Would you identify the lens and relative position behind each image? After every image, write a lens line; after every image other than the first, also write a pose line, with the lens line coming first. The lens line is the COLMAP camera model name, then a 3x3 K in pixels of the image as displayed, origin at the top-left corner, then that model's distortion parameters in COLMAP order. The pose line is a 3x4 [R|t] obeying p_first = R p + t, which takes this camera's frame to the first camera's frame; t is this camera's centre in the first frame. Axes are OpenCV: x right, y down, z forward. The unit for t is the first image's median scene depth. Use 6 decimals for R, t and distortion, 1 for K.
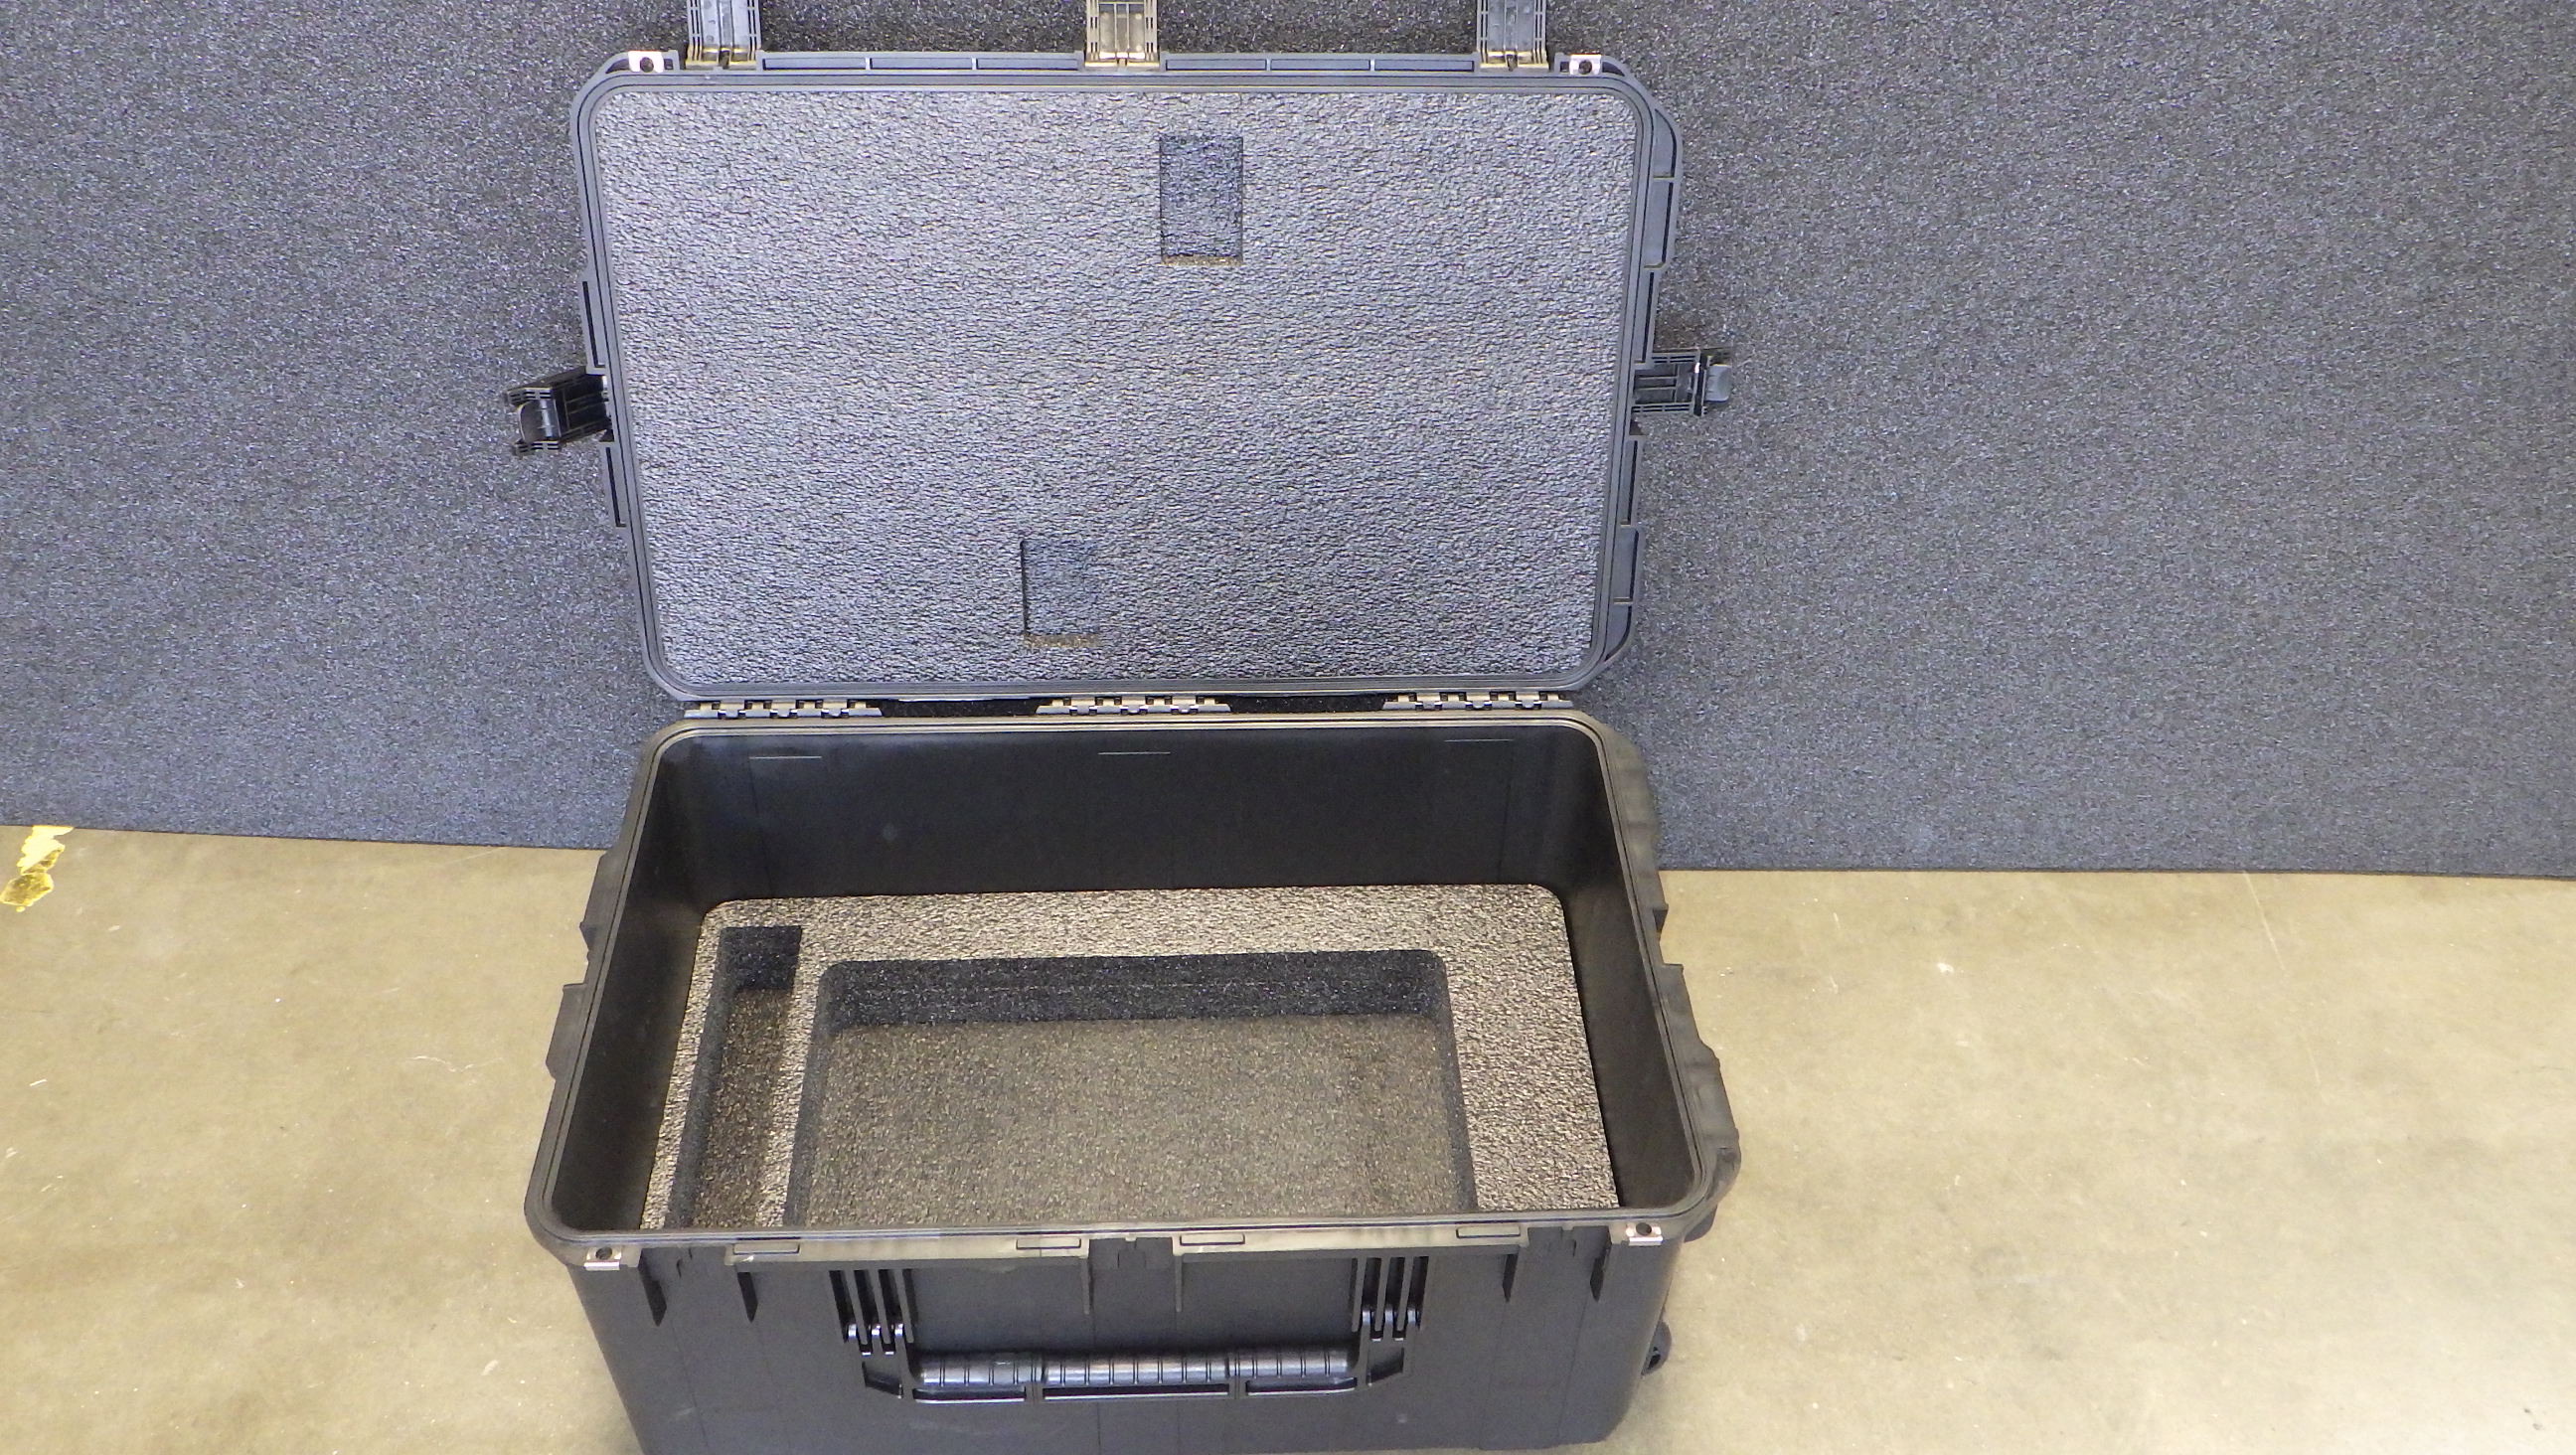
lens RADIAL K [[2149.9, 0, 1289.7], [0, 2149.9, 695.5], [0, 0, 1]] dist [0.000855, -0.003409]
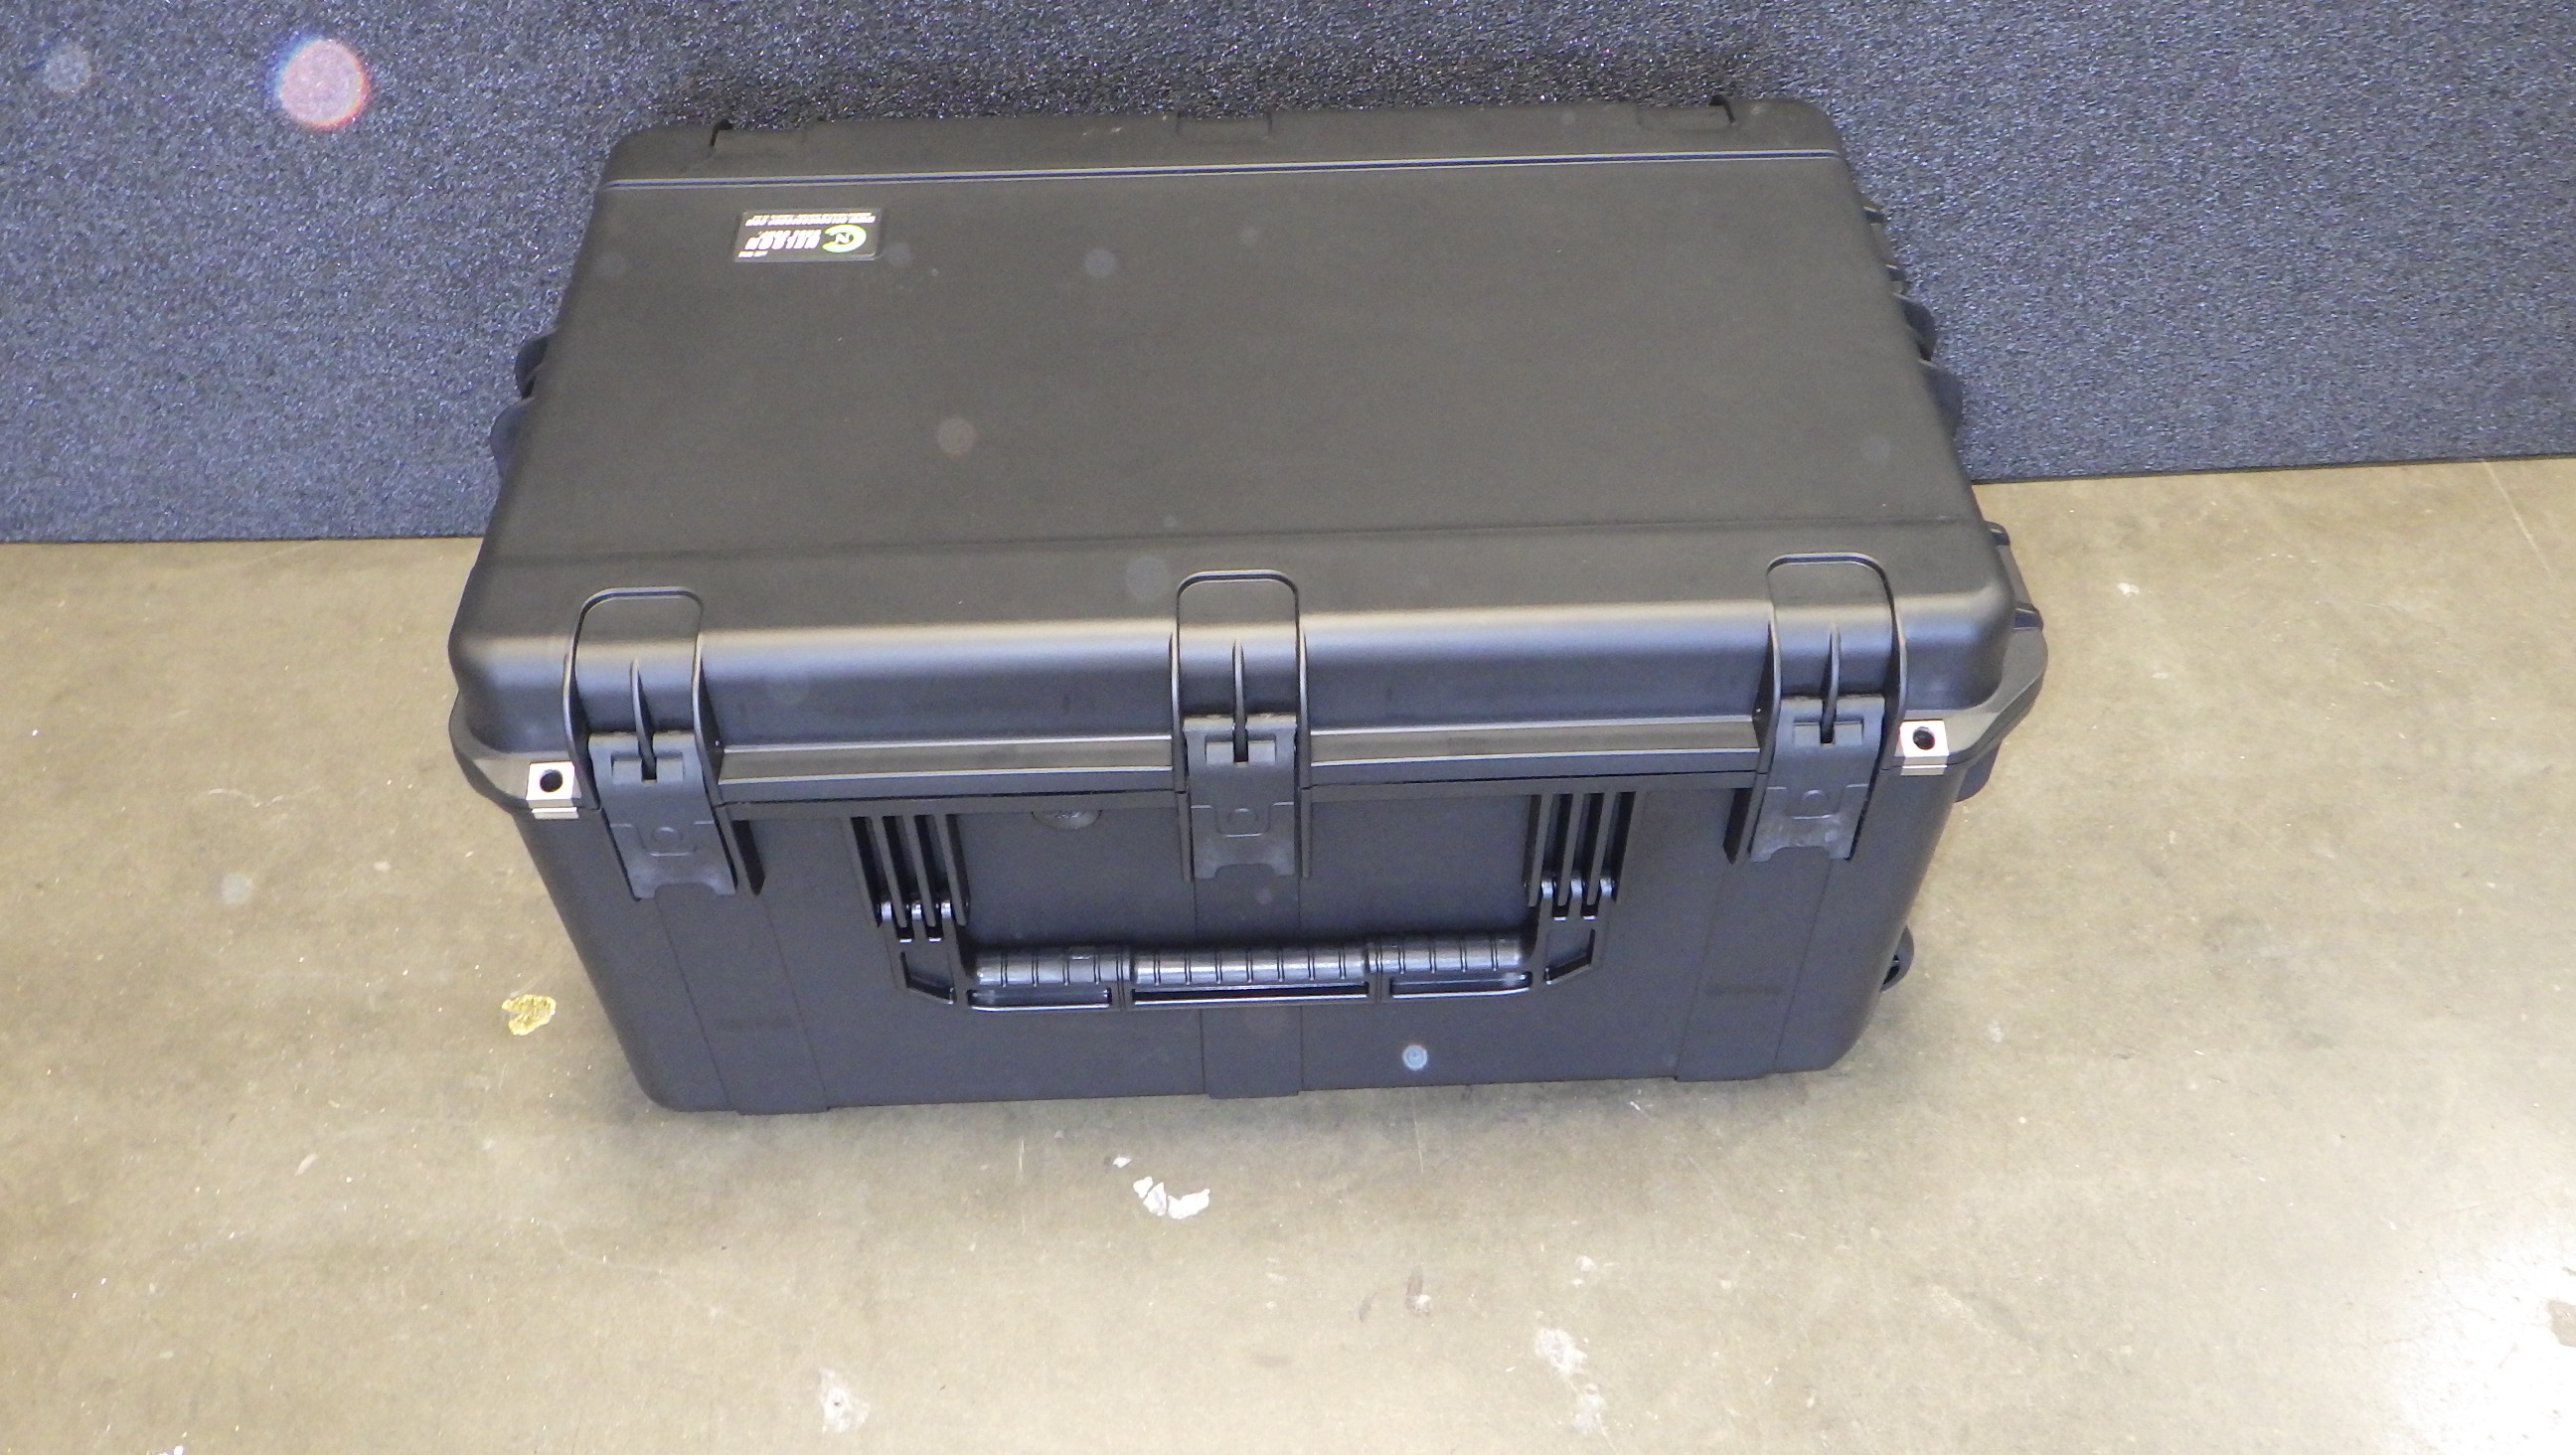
lens RADIAL K [[2149.9, 0, 1292.9], [0, 2149.9, 694.4], [0, 0, 1]] dist [0.000855, -0.003409]
pose [[0.998577, -0.053217, 0.003358, -0.011419], [0.052741, 0.995000, 0.084815, 0.088772], [-0.007855, -0.084517, 0.996391, 0.219955]]
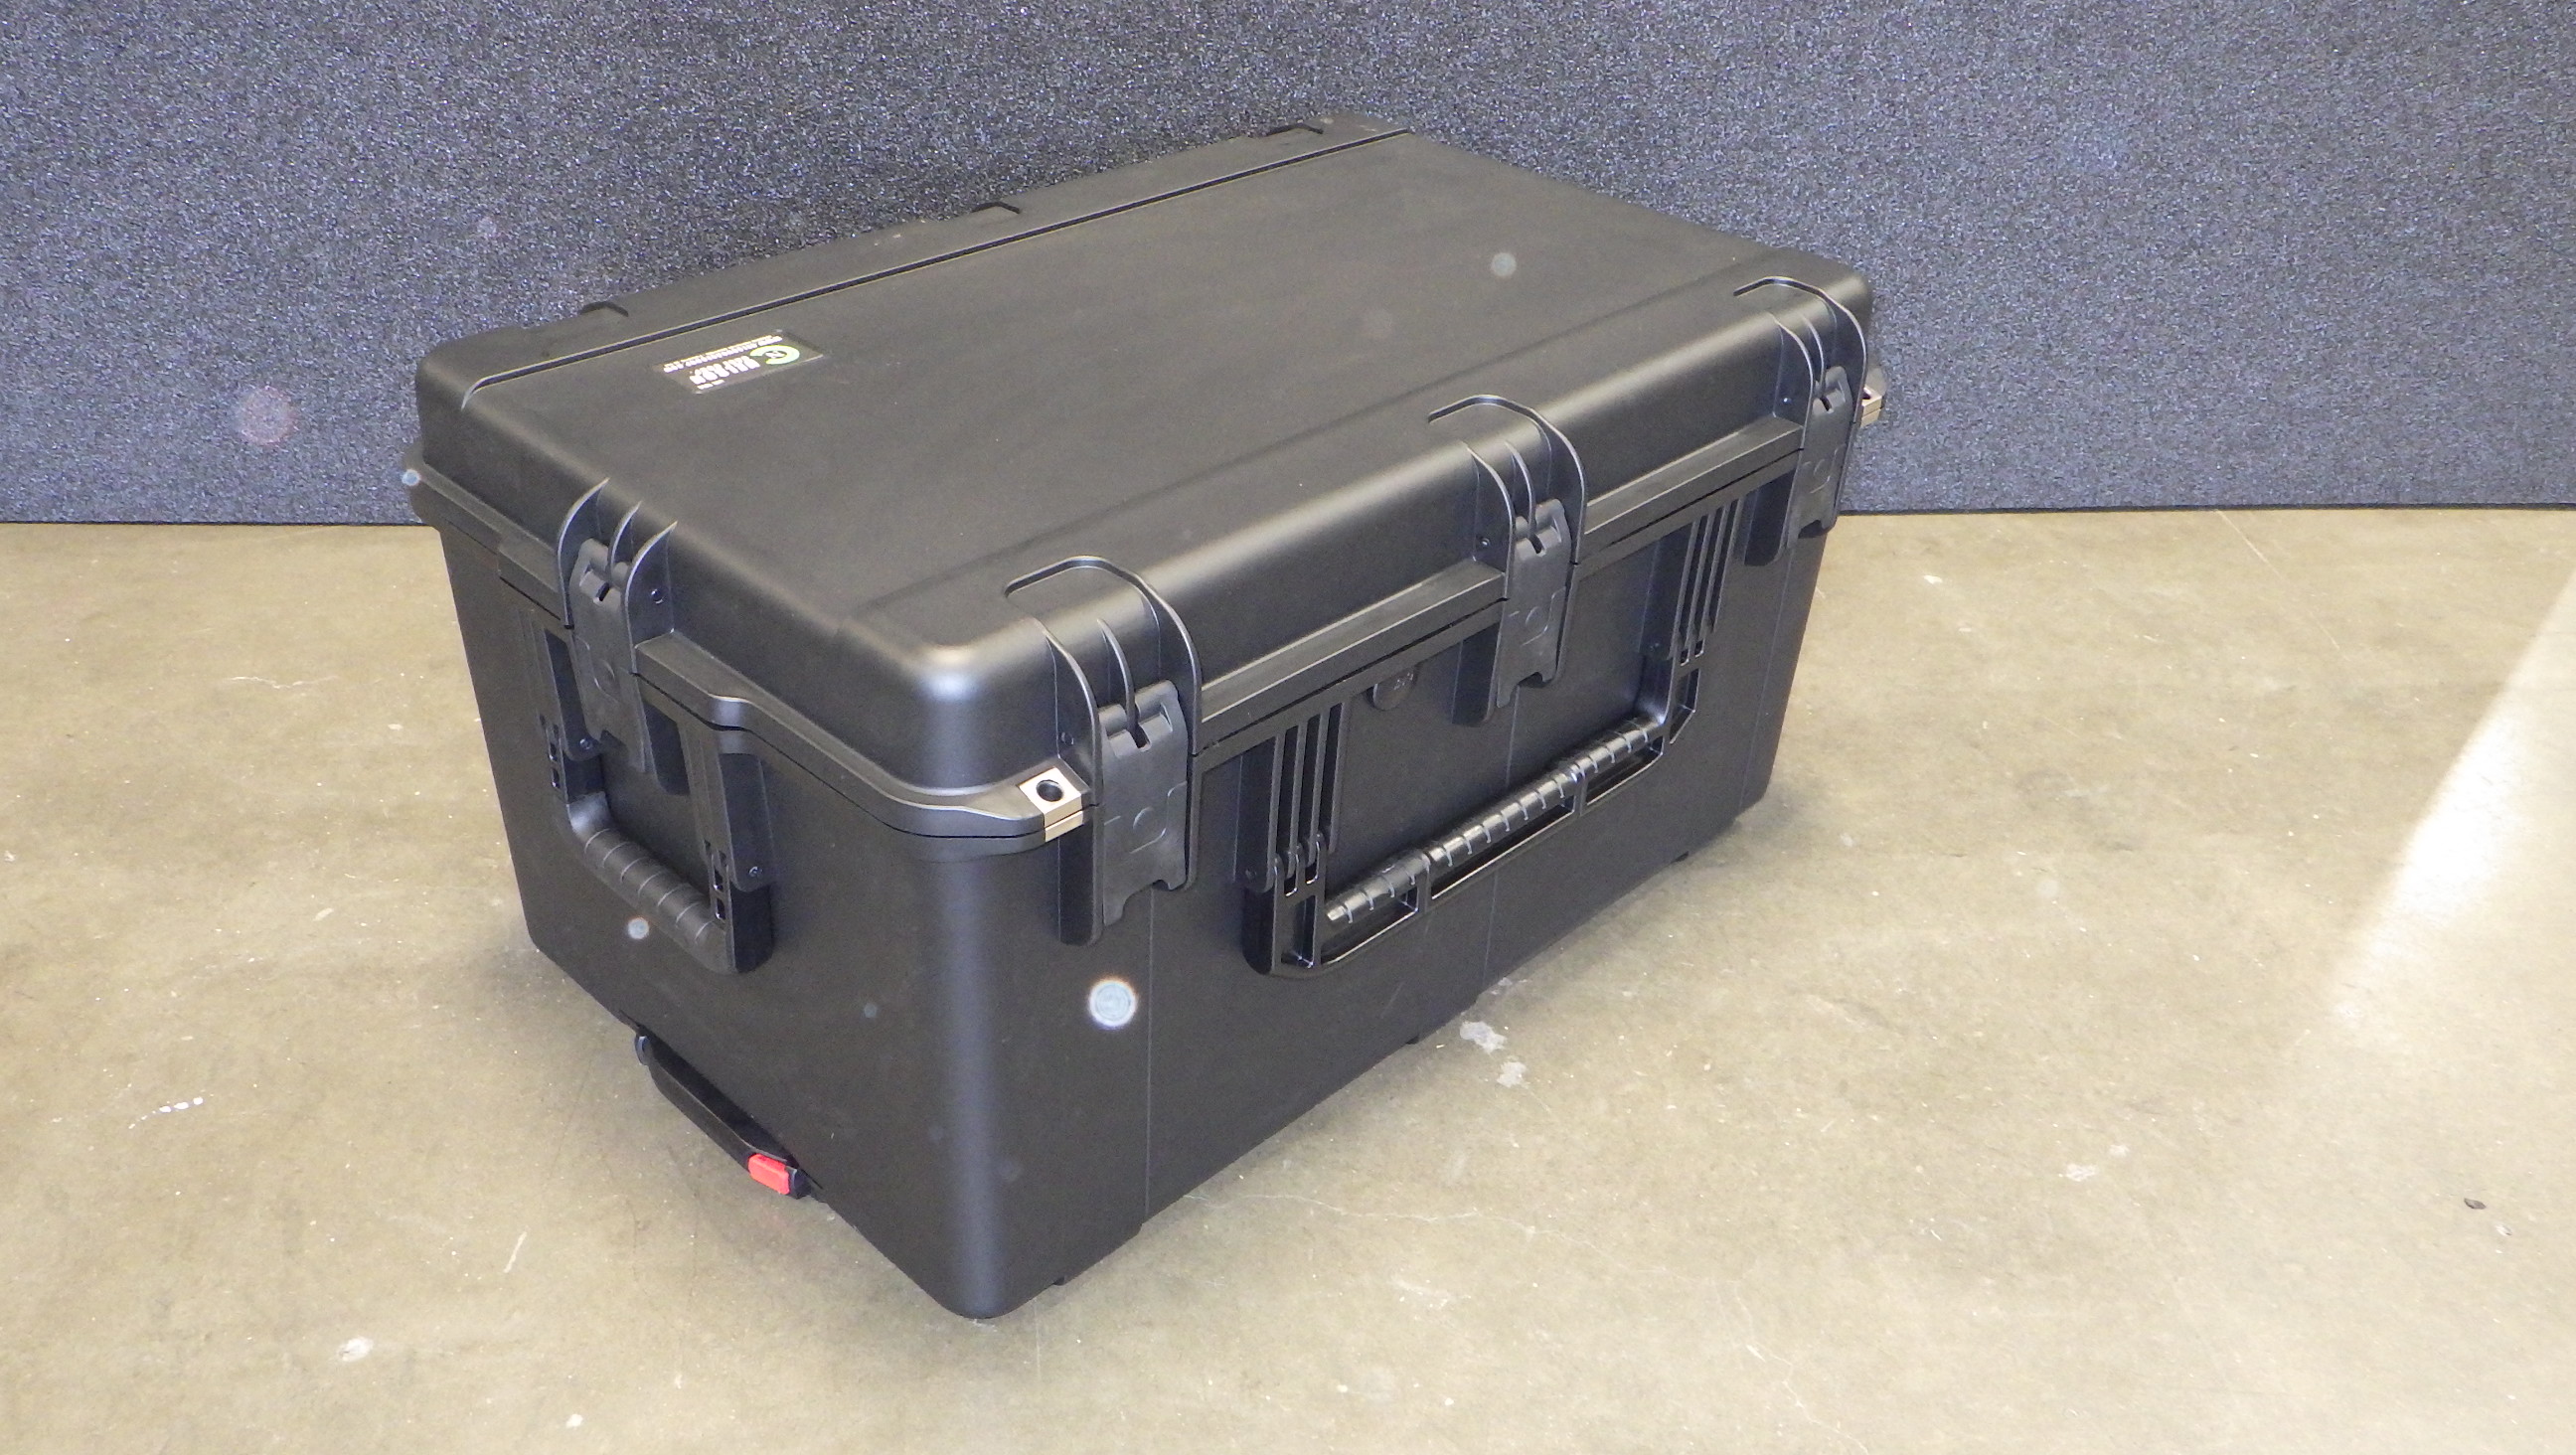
lens RADIAL K [[2149.9, 0, 1295.2], [0, 2149.9, 695.5], [0, 0, 1]] dist [0.000855, -0.003409]
pose [[0.995144, -0.037159, 0.091146, -0.063675], [0.052878, 0.982857, -0.176625, 0.356336], [-0.083020, 0.180587, 0.980049, 0.125881]]
